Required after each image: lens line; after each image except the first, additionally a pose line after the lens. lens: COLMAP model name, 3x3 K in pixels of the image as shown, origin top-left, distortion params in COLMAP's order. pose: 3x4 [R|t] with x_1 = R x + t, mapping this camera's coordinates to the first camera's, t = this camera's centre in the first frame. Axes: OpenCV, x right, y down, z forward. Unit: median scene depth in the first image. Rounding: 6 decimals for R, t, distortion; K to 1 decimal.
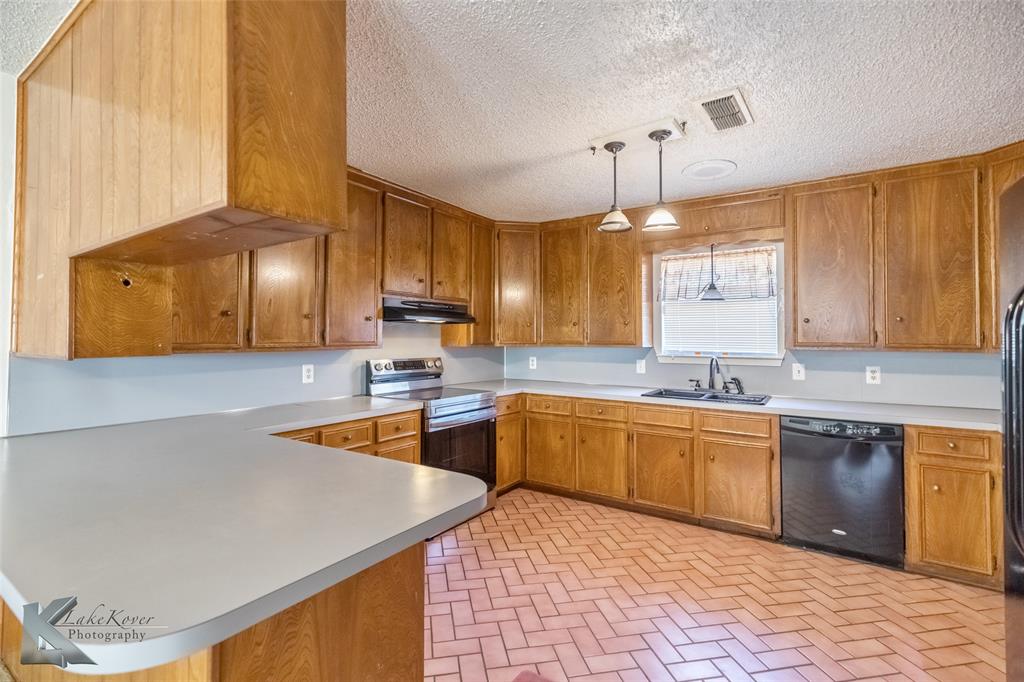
lens RADIAL K [[460.2, 0, 505.8], [0, 460.2, 326.5], [0, 0, 1]] dist [0.010052, -0.003221]
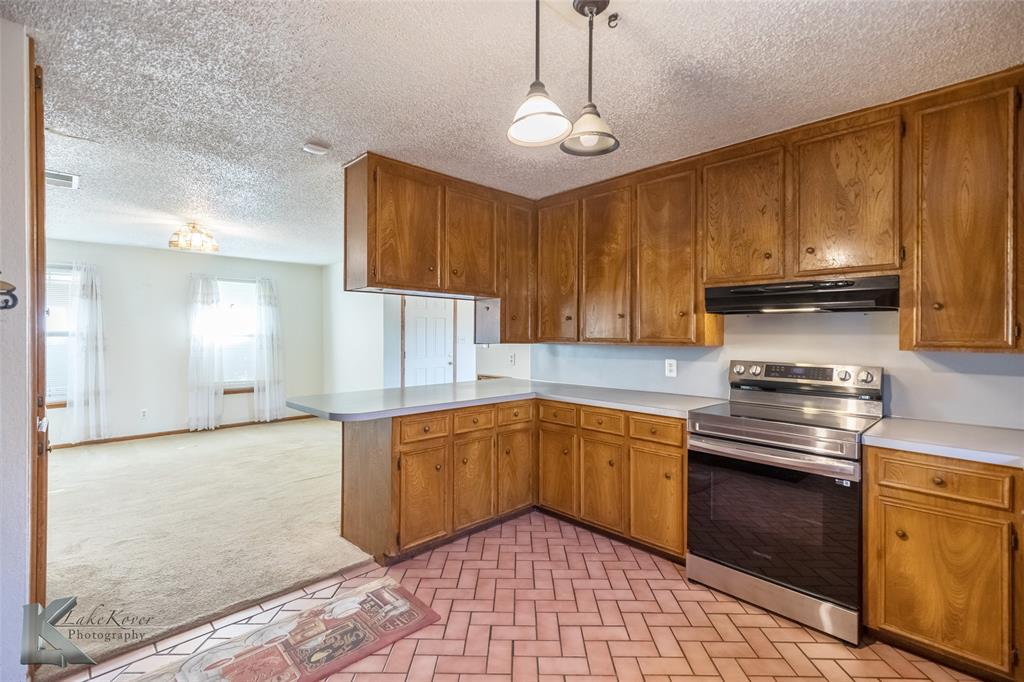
lens RADIAL K [[460.2, 0, 512.8], [0, 460.2, 330.9], [0, 0, 1]] dist [0.010052, -0.003221]
pose [[-0.182347, -0.007882, -0.983203, 0.608125], [0.022516, 0.999672, -0.012190, 0.018964], [0.982976, -0.024361, -0.182110, 0.735515]]
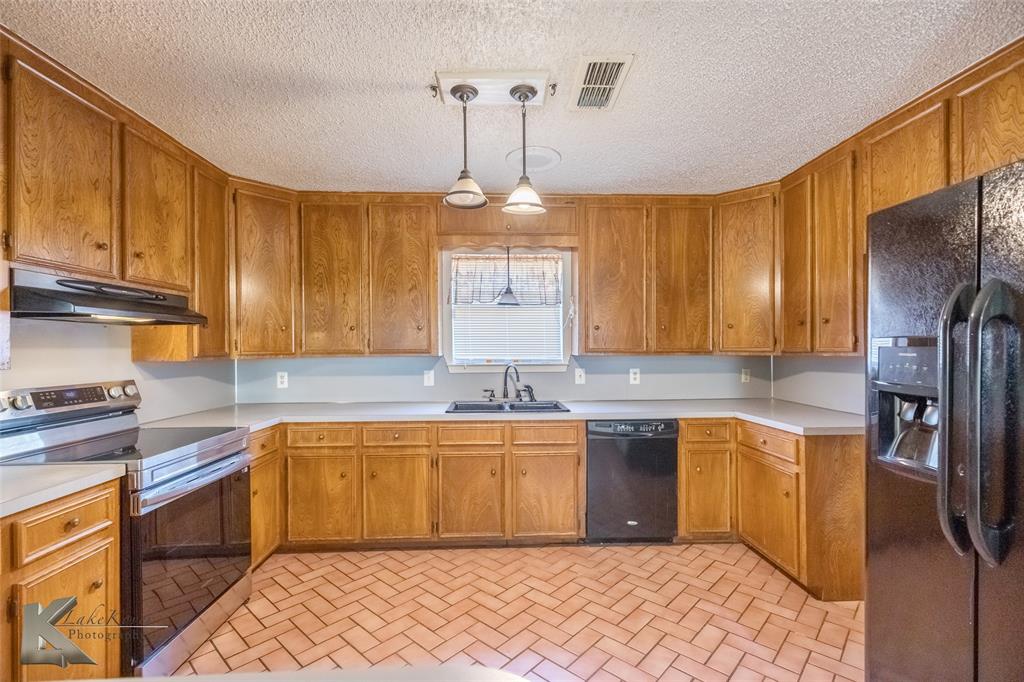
lens RADIAL K [[460.2, 0, 509.6], [0, 460.2, 347.7], [0, 0, 1]] dist [0.010052, -0.003221]
pose [[0.807533, -0.010034, 0.589737, -0.115431], [-0.006840, 0.999629, 0.026373, 0.005860], [-0.589783, -0.025331, 0.807165, 0.245246]]
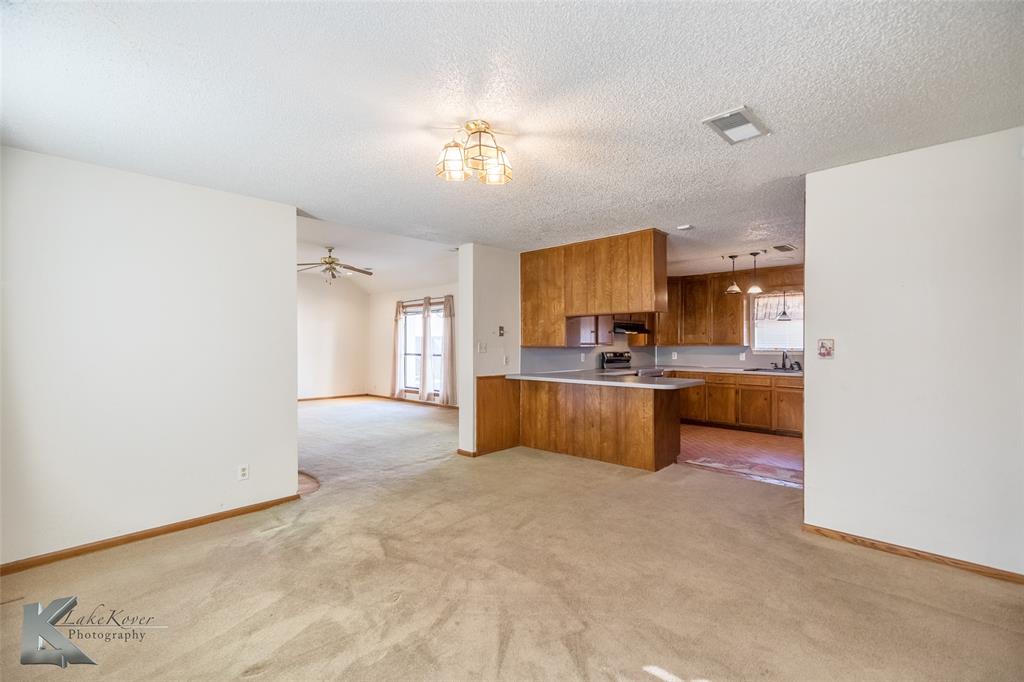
lens RADIAL K [[460.2, 0, 510.8], [0, 460.2, 345.3], [0, 0, 1]] dist [0.010052, -0.003221]
pose [[0.986926, -0.002593, -0.161154, -0.363724], [0.006710, 0.999665, 0.025007, -0.010684], [0.161036, -0.025761, 0.986612, -1.084248]]
